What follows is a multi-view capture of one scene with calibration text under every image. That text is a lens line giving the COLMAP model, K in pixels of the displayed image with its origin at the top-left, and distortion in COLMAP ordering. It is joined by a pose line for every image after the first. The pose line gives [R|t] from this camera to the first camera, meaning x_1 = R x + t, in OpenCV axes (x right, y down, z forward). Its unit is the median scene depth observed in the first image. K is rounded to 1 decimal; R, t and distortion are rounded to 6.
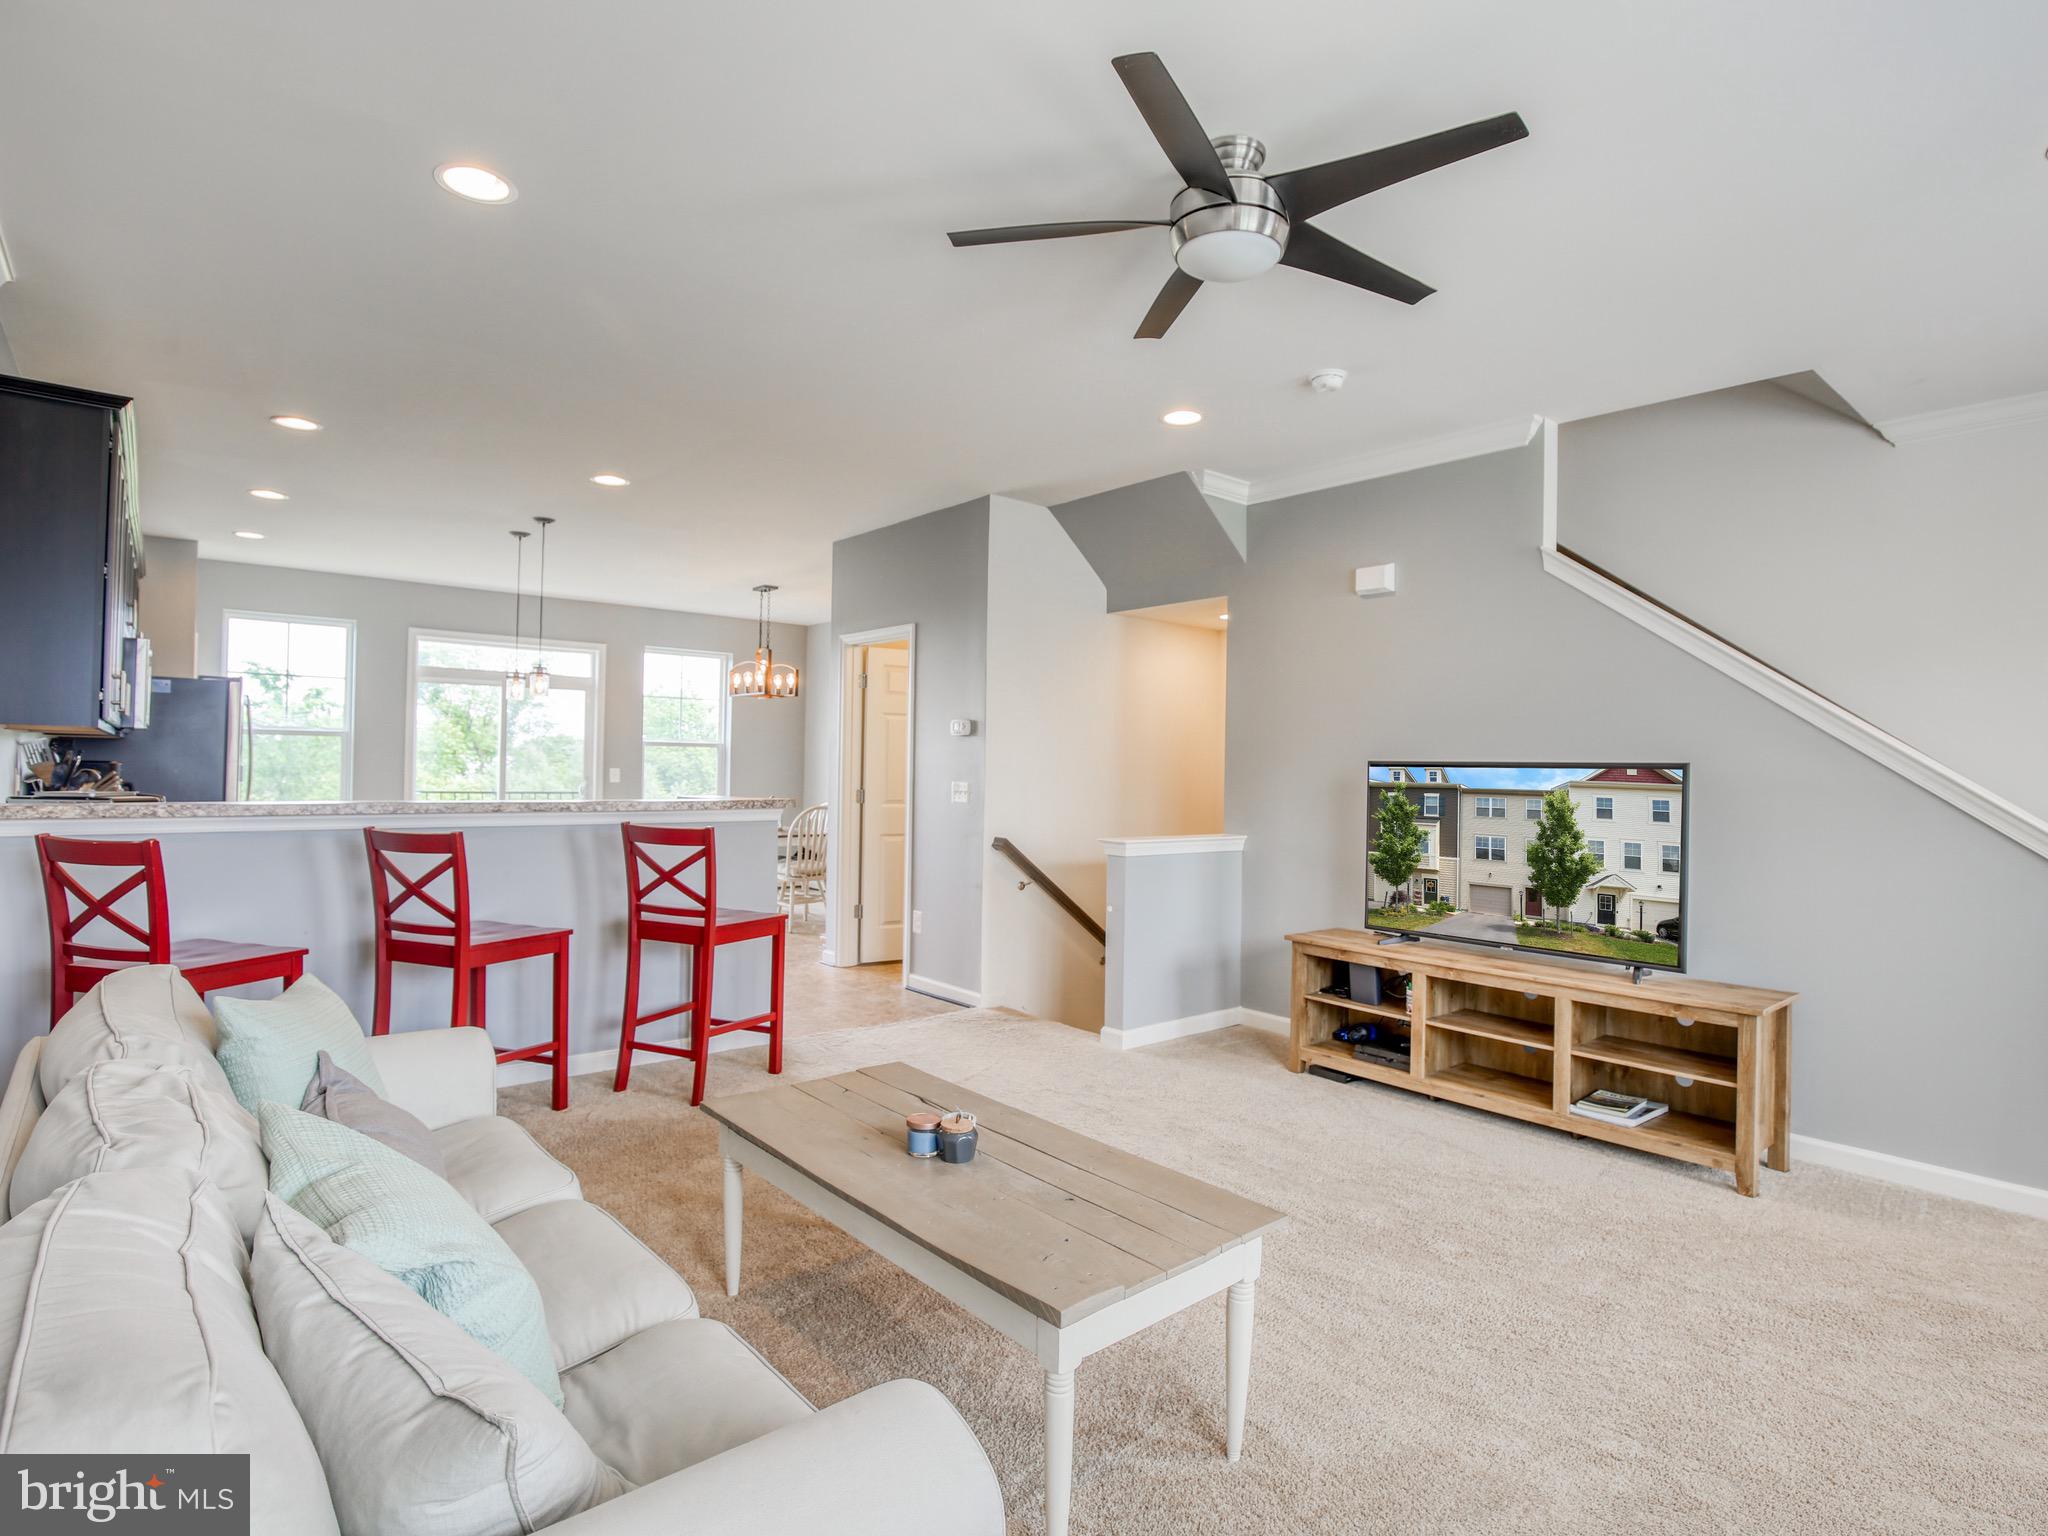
lens RADIAL K [[1055.6, 0, 1036.2], [0, 1055.6, 757.6], [0, 0, 1]] dist [-0.029170, 0.001333]
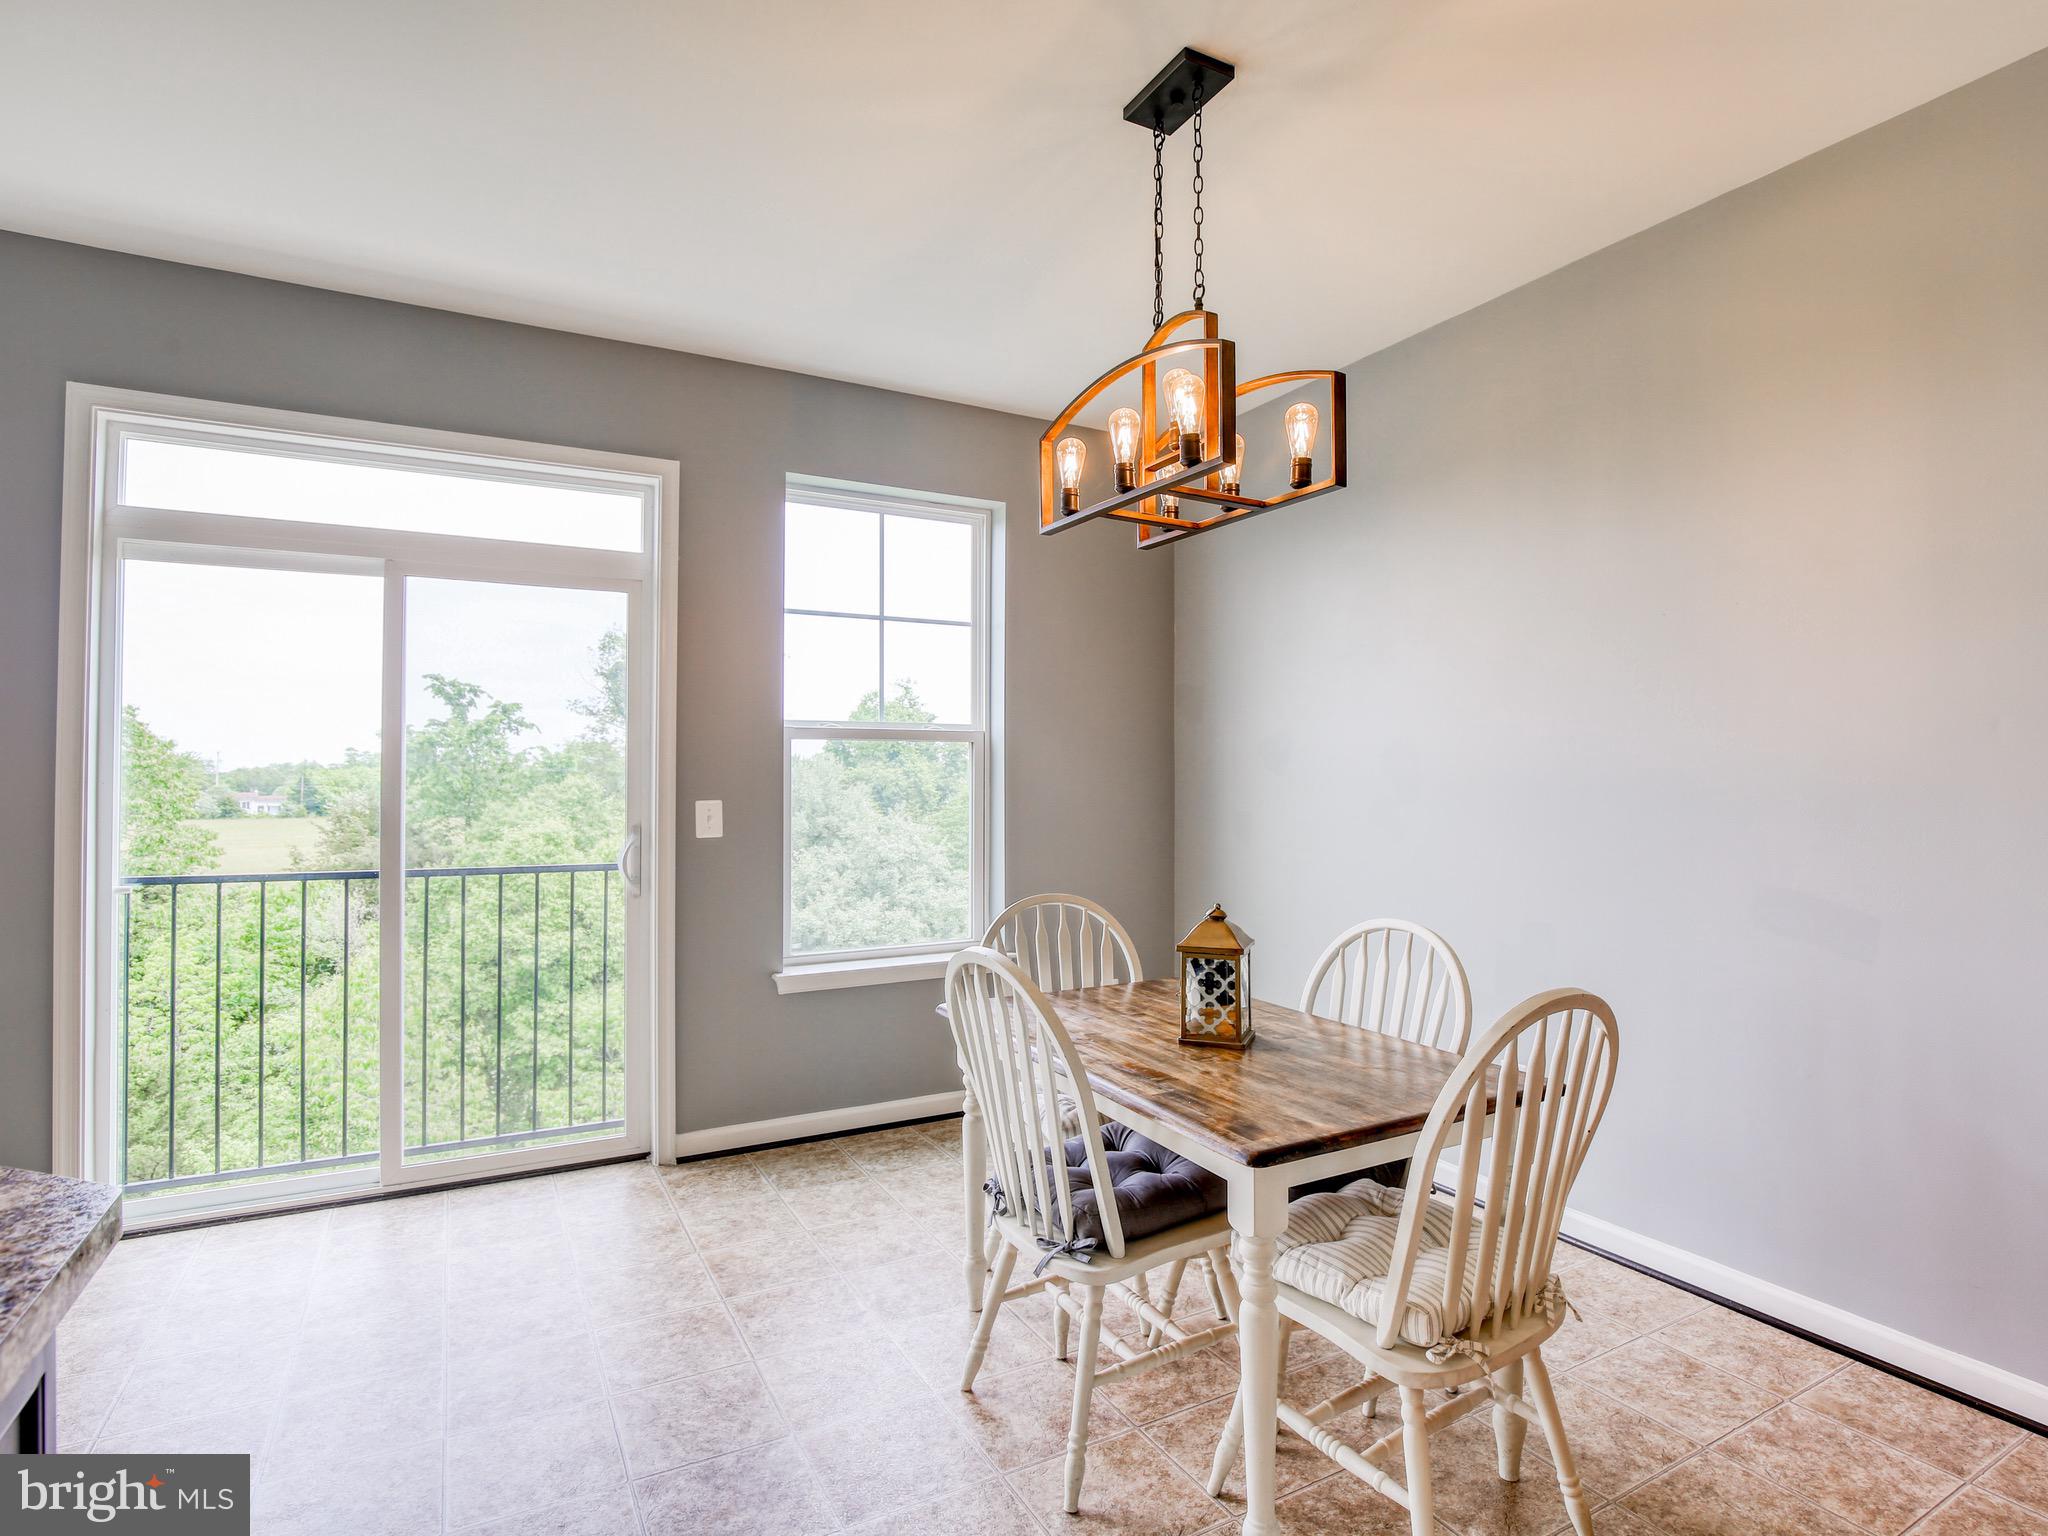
lens RADIAL K [[1055.6, 0, 1036.2], [0, 1055.6, 757.6], [0, 0, 1]] dist [-0.029170, 0.001333]
pose [[0.980289, -0.022514, -0.196280, -0.240032], [0.020016, 0.999692, -0.014700, 0.003485], [0.196551, 0.010481, 0.980438, 0.737248]]
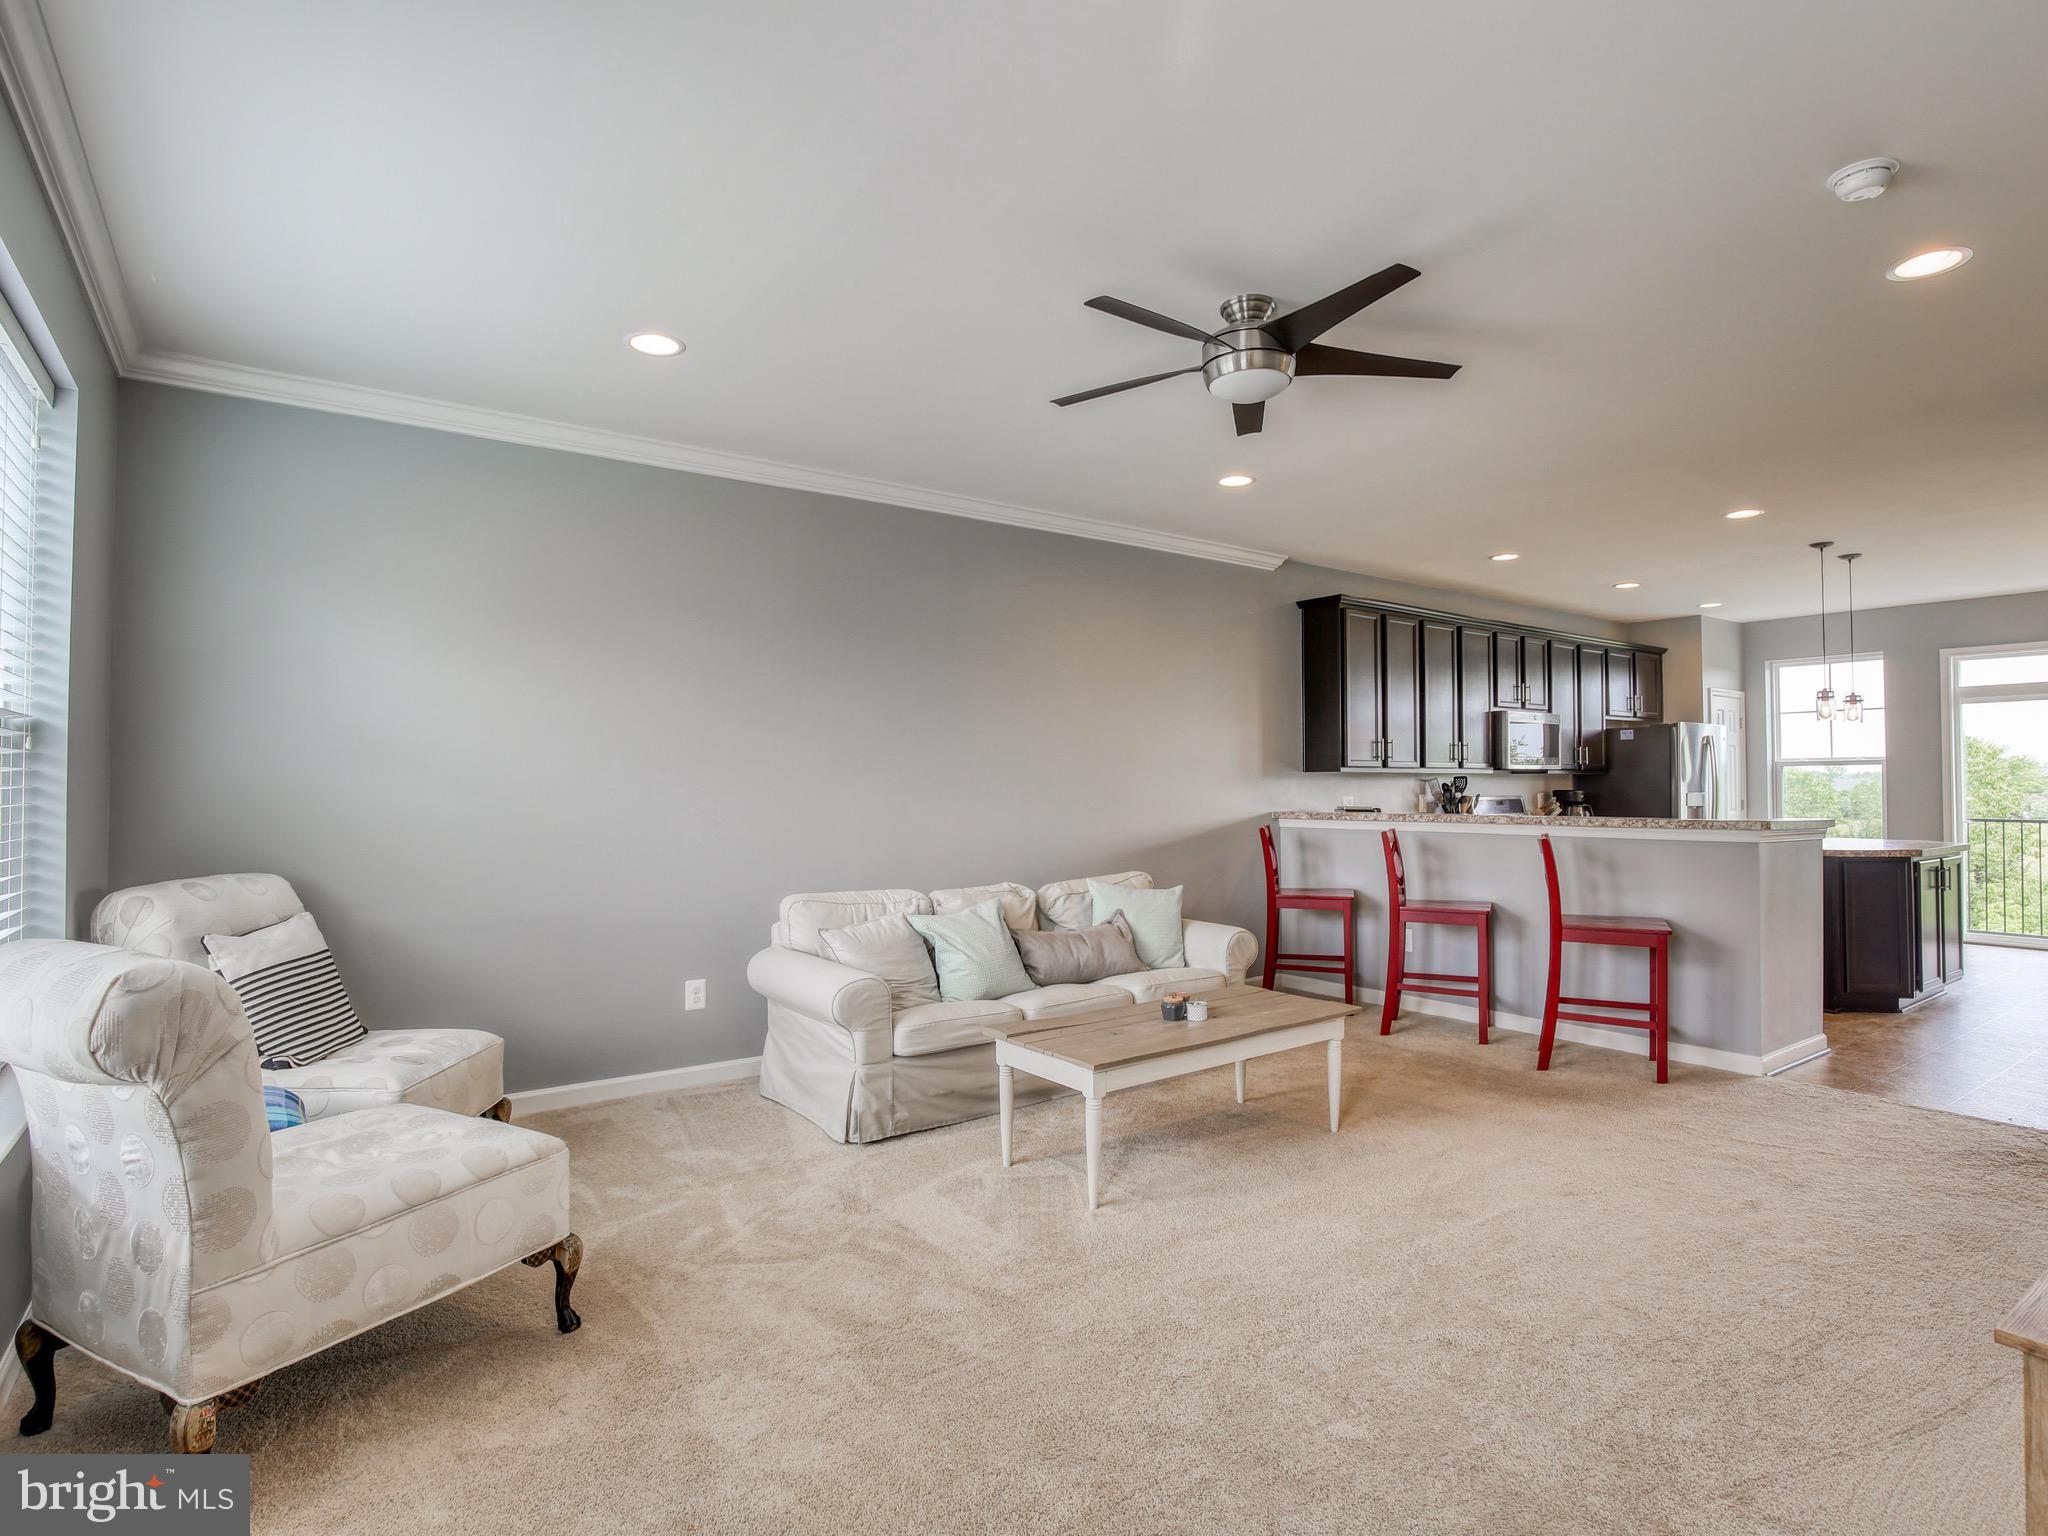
lens RADIAL K [[1055.6, 0, 1036.2], [0, 1055.6, 757.6], [0, 0, 1]] dist [-0.029170, 0.001333]
pose [[-0.077825, -0.042994, -0.996040, 0.410736], [0.009719, 0.998989, -0.043881, 0.009628], [0.996920, -0.013096, -0.077329, 0.233270]]
